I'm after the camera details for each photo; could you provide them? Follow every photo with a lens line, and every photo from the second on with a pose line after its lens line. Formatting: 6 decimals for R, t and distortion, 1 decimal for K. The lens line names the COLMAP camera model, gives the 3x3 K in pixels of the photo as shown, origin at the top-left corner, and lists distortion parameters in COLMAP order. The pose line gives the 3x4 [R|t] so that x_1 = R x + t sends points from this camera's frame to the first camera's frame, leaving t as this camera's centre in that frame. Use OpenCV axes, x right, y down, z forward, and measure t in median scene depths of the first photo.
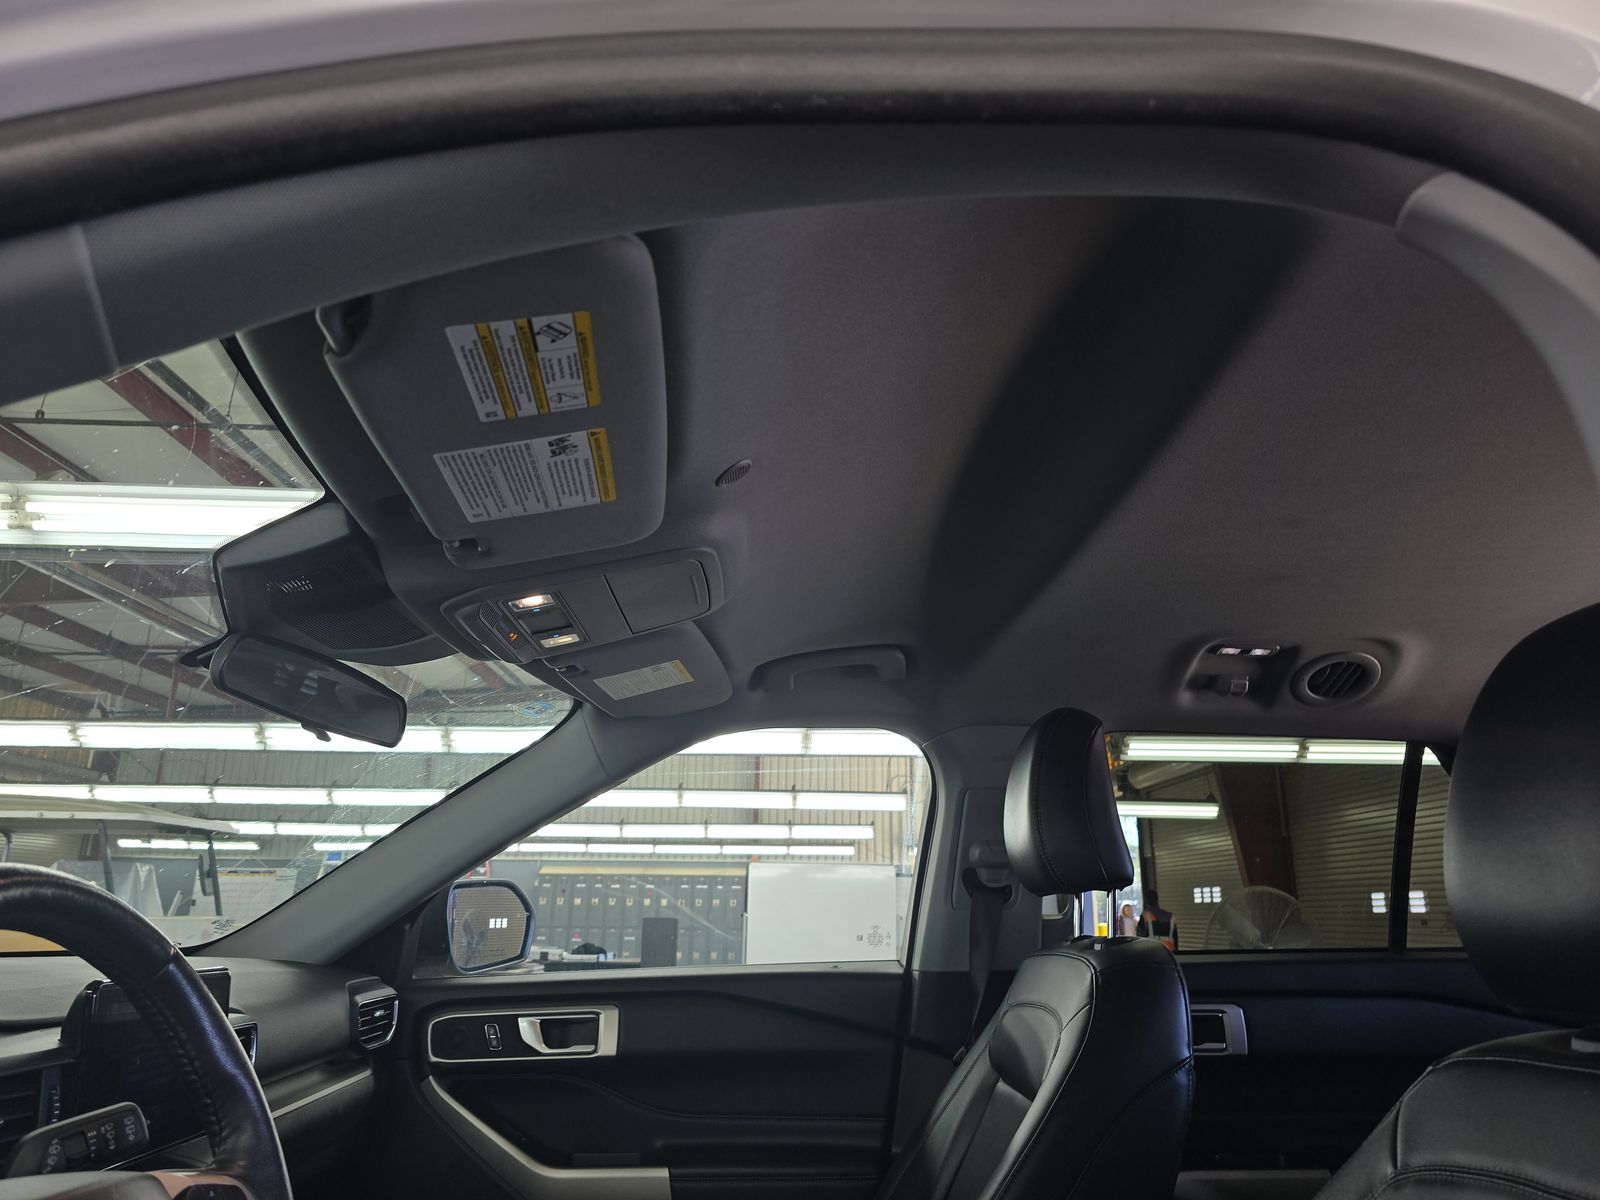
lens RADIAL K [[1089.5, 0, 802.4], [0, 1089.5, 596.6], [0, 0, 1]] dist [0.065991, -0.053103]
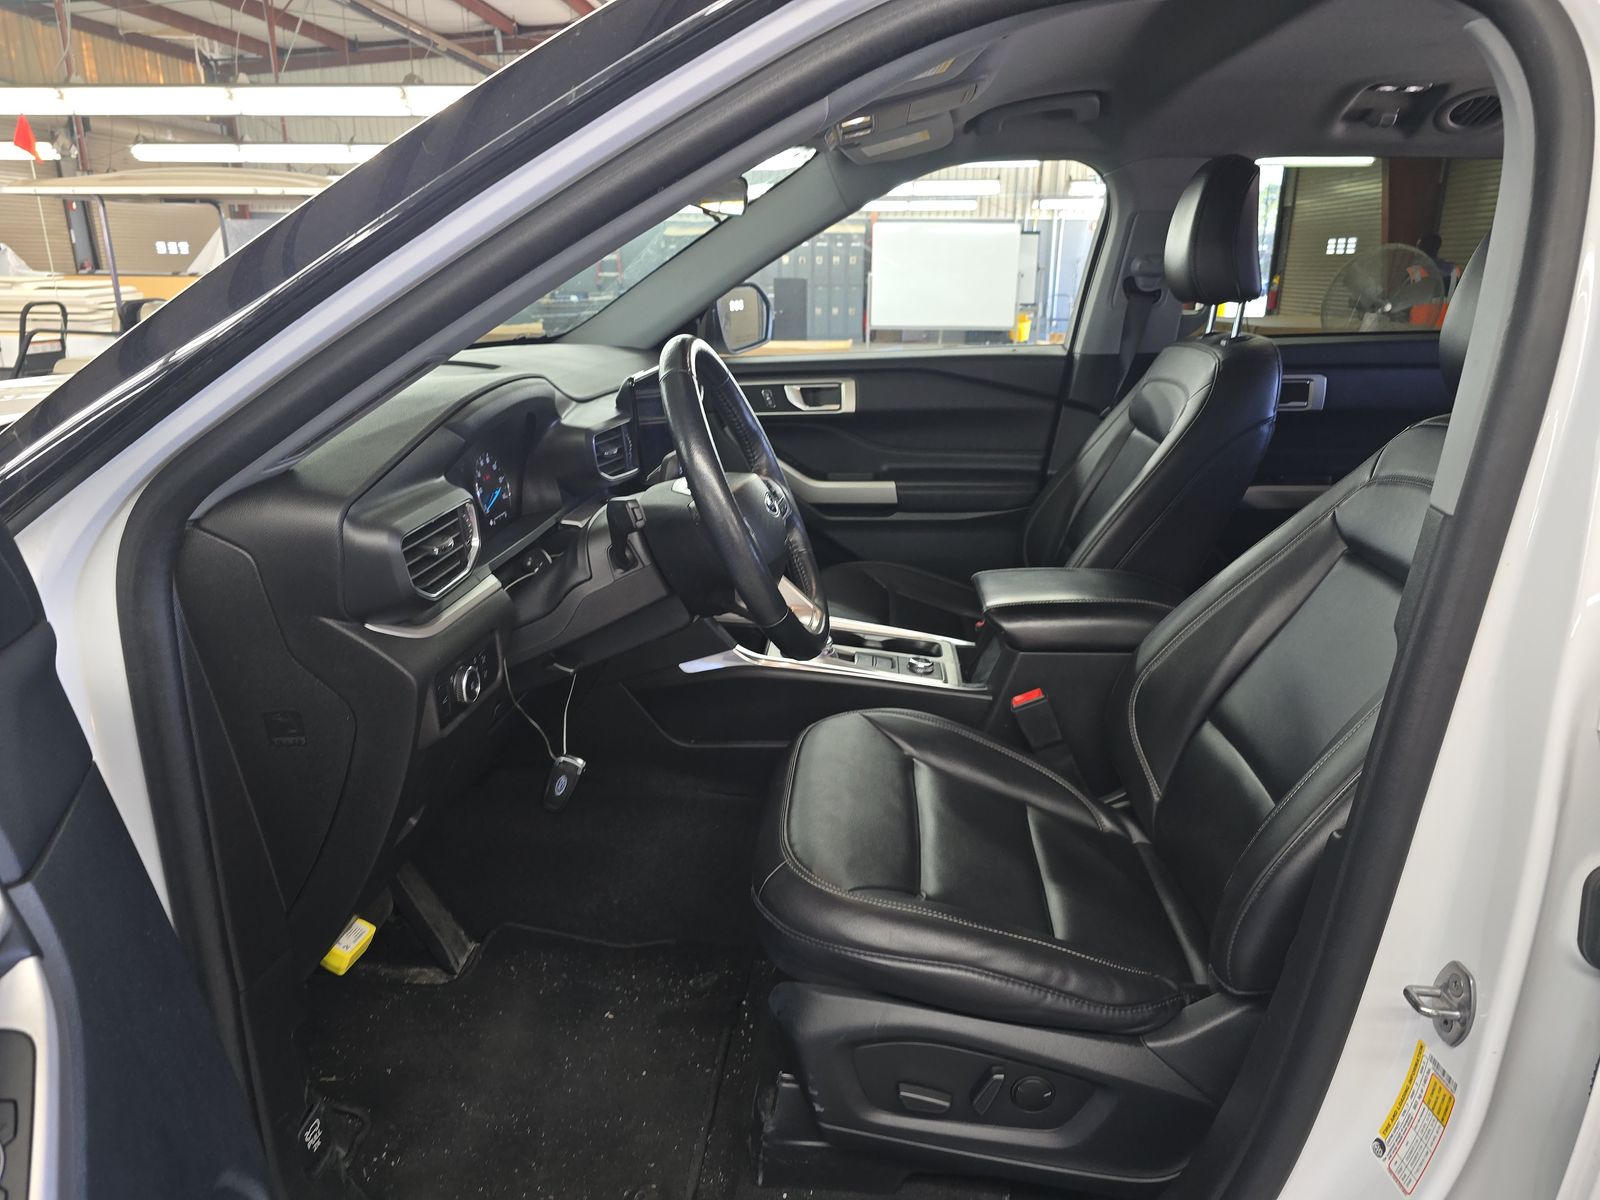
lens RADIAL K [[1089.5, 0, 802.4], [0, 1089.5, 596.6], [0, 0, 1]] dist [0.065991, -0.053103]
pose [[0.995370, 0.020453, -0.093911, -0.100282], [0.033896, 0.839613, 0.542127, -0.148945], [0.089937, -0.542800, 0.835032, -0.311740]]
